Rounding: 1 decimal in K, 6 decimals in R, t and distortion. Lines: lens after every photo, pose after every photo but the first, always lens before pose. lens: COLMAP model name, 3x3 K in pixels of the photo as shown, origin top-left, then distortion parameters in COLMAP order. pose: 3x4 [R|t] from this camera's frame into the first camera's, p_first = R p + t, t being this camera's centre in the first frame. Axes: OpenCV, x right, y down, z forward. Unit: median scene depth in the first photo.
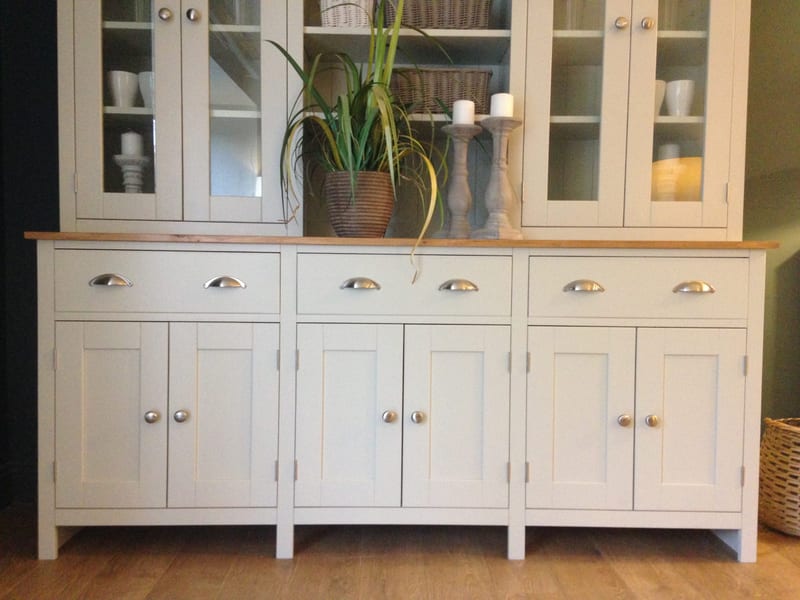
lens RADIAL K [[737.1, 0, 400.0], [0, 737.1, 300.0], [0, 0, 1]] dist [0.195584, -0.309797]
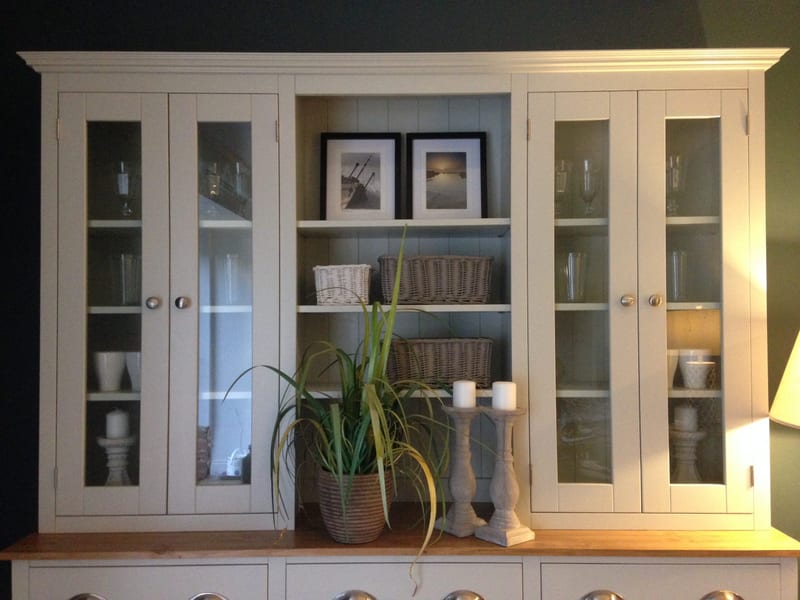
lens RADIAL K [[737.1, 0, 400.0], [0, 737.1, 300.0], [0, 0, 1]] dist [0.195584, -0.309797]
pose [[0.999595, -0.017257, -0.022614, 0.026855], [0.015796, 0.997873, -0.063241, -0.310995], [0.023657, 0.062858, 0.997742, 0.050919]]
